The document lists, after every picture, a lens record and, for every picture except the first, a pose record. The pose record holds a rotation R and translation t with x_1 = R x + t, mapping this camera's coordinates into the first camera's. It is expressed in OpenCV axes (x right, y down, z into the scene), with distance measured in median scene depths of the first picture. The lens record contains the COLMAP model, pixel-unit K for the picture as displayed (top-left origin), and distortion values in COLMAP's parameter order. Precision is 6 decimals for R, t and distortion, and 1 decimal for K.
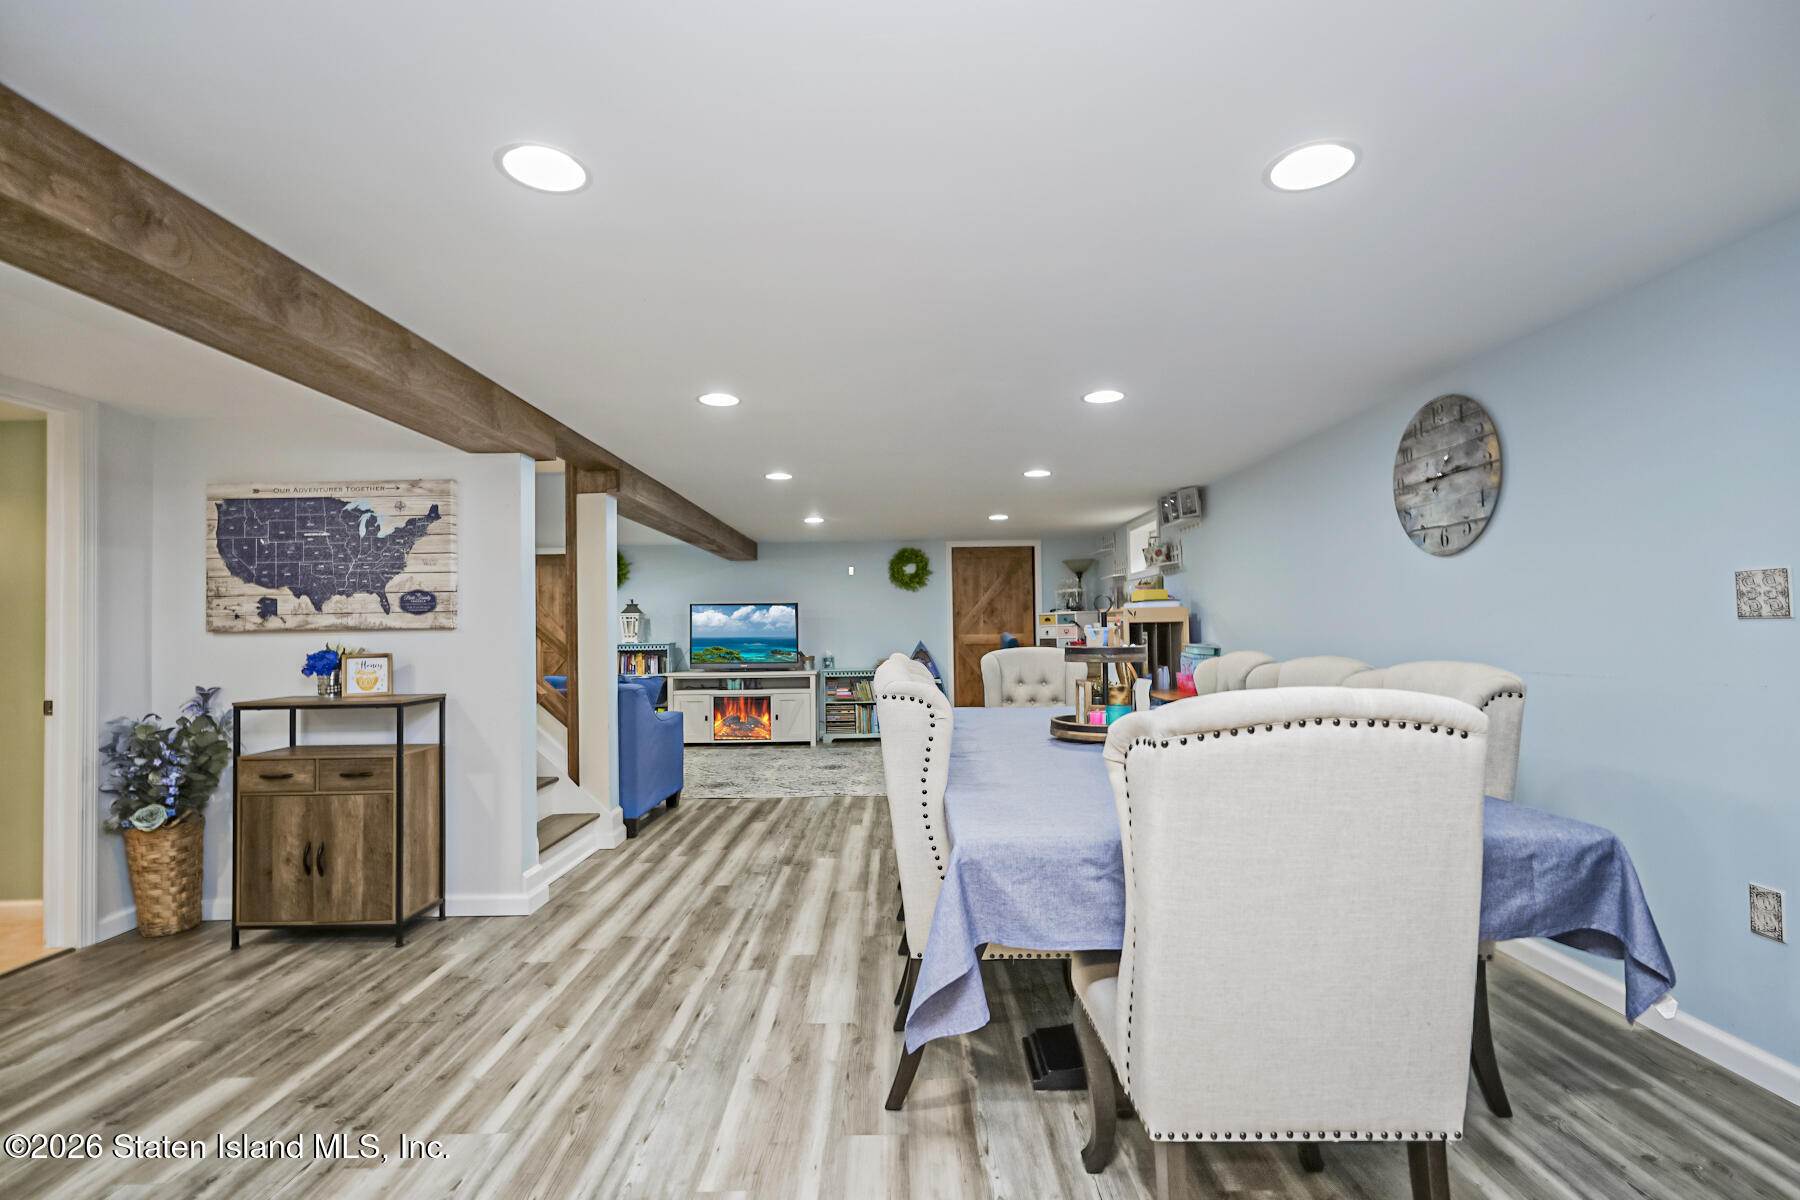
lens RADIAL K [[816.9, 0, 908.0], [0, 816.9, 601.8], [0, 0, 1]] dist [-0.015860, 0.008844]
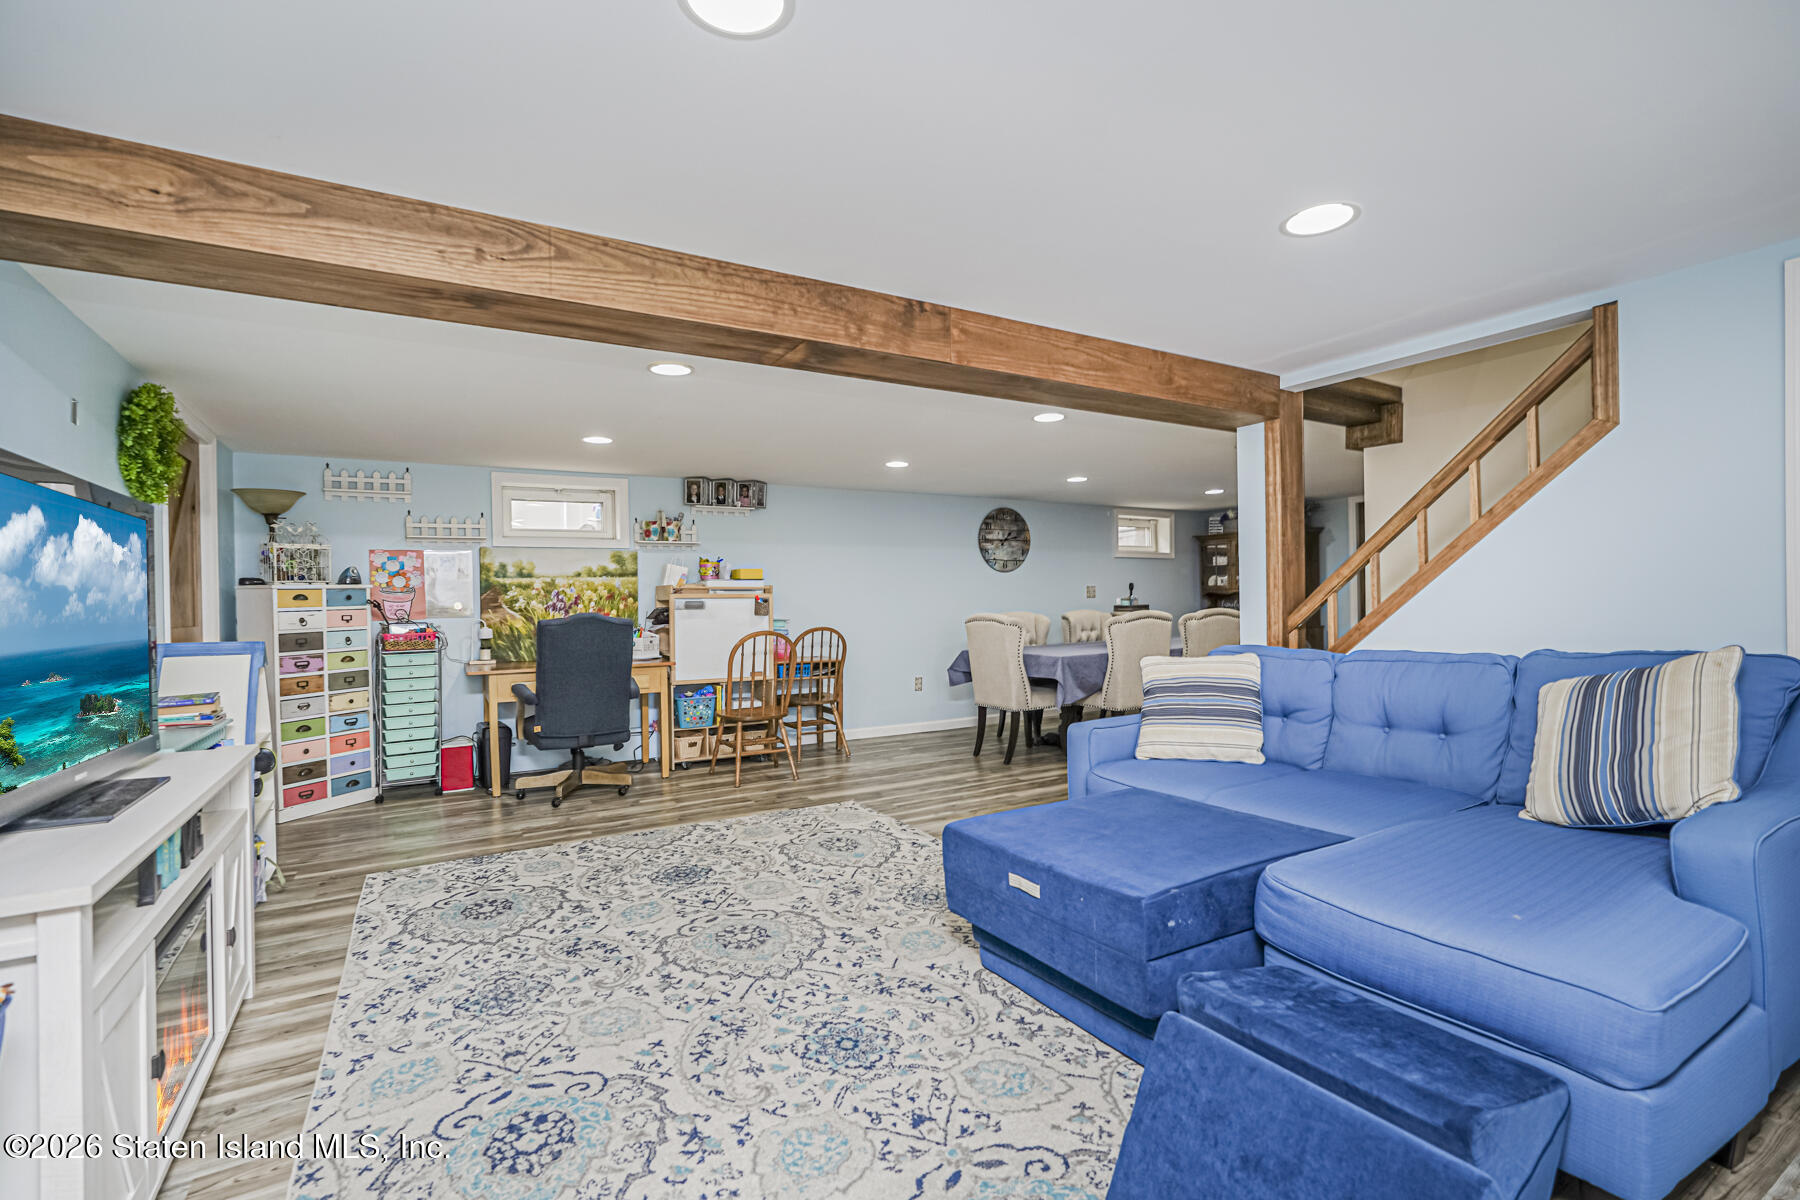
lens RADIAL K [[816.9, 0, 897.2], [0, 816.9, 602.9], [0, 0, 1]] dist [-0.015860, 0.008844]
pose [[-0.499173, 0.023256, 0.866190, -1.299267], [-0.002248, 0.999602, -0.028133, 0.104812], [-0.866500, -0.015990, -0.498921, 2.475708]]
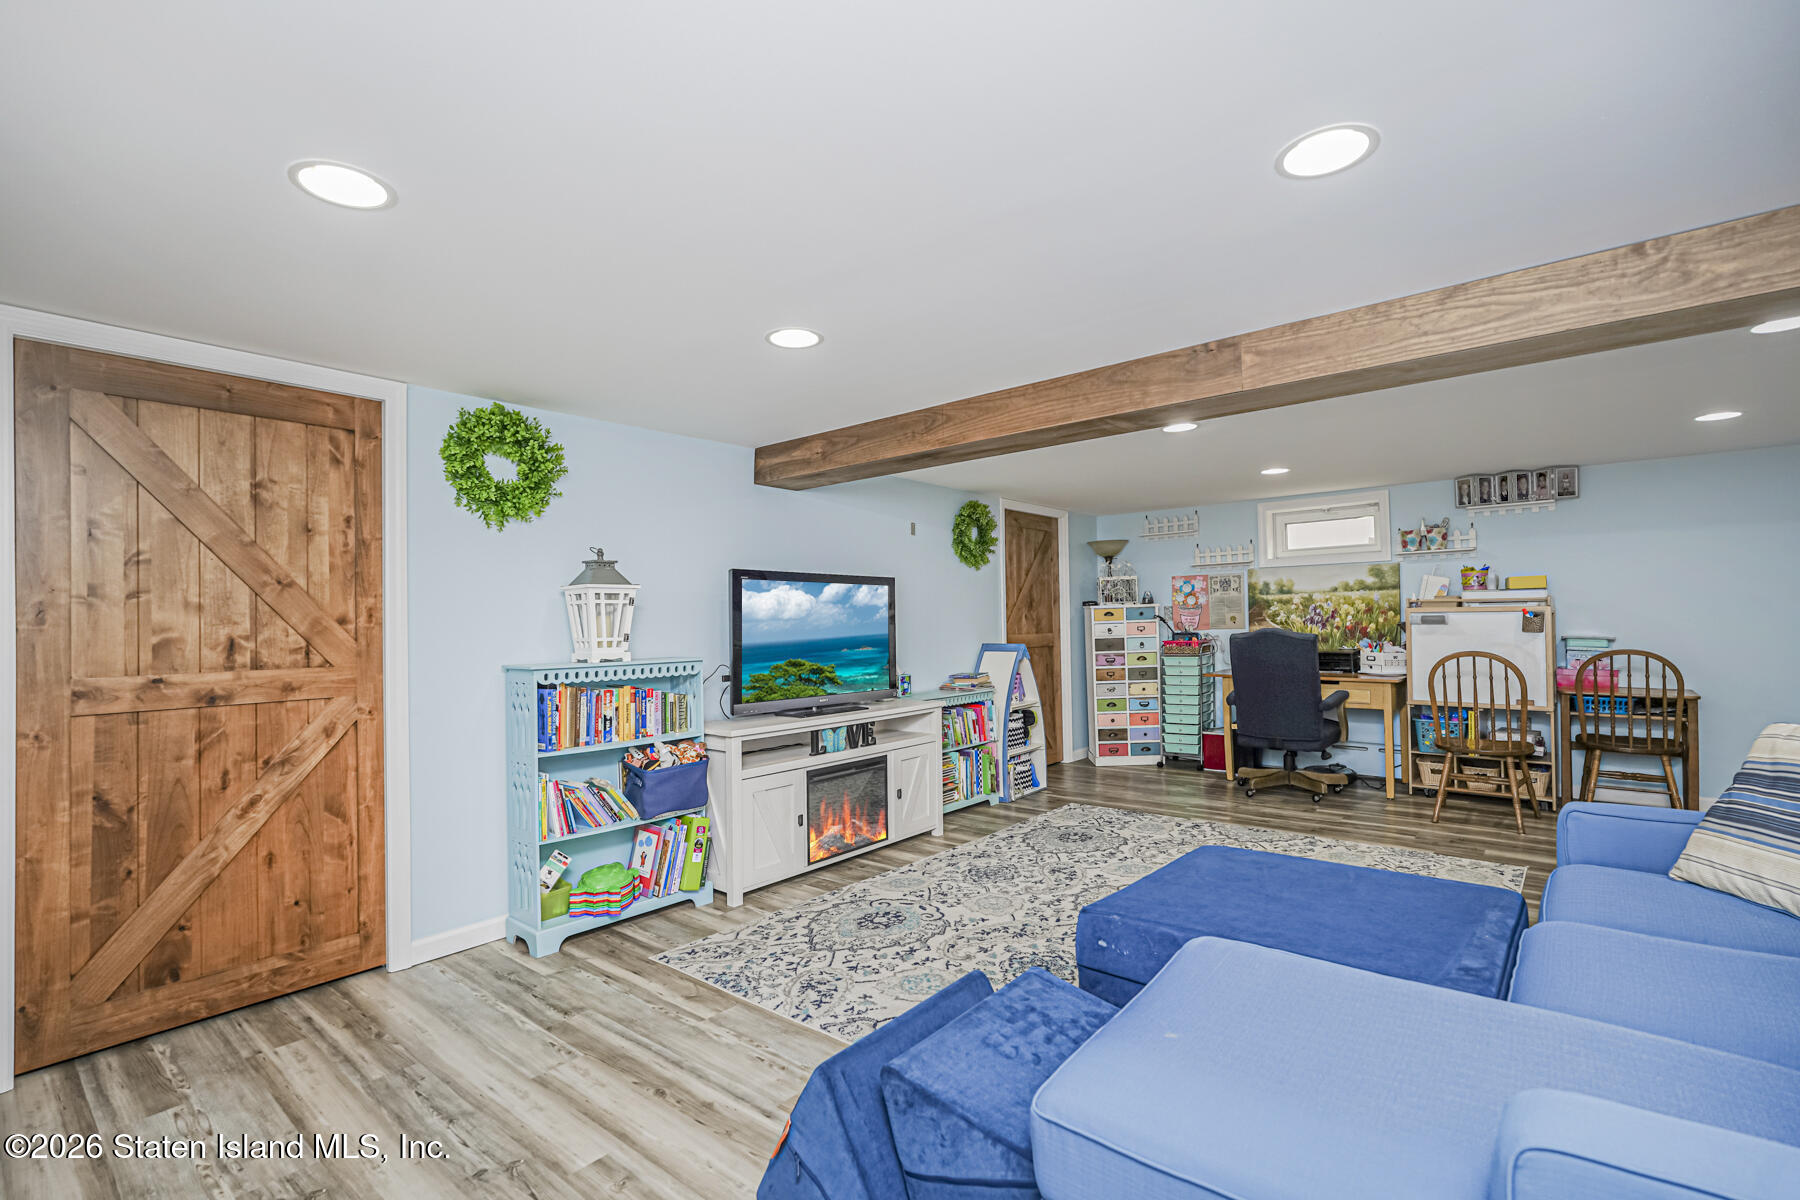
lens RADIAL K [[816.9, 0, 906.7], [0, 816.9, 601.2], [0, 0, 1]] dist [-0.015860, 0.008844]
pose [[0.645310, 0.024251, 0.763536, -1.464450], [-0.017088, 0.999704, -0.017311, 0.069651], [-0.763730, -0.001876, 0.645533, 1.723908]]
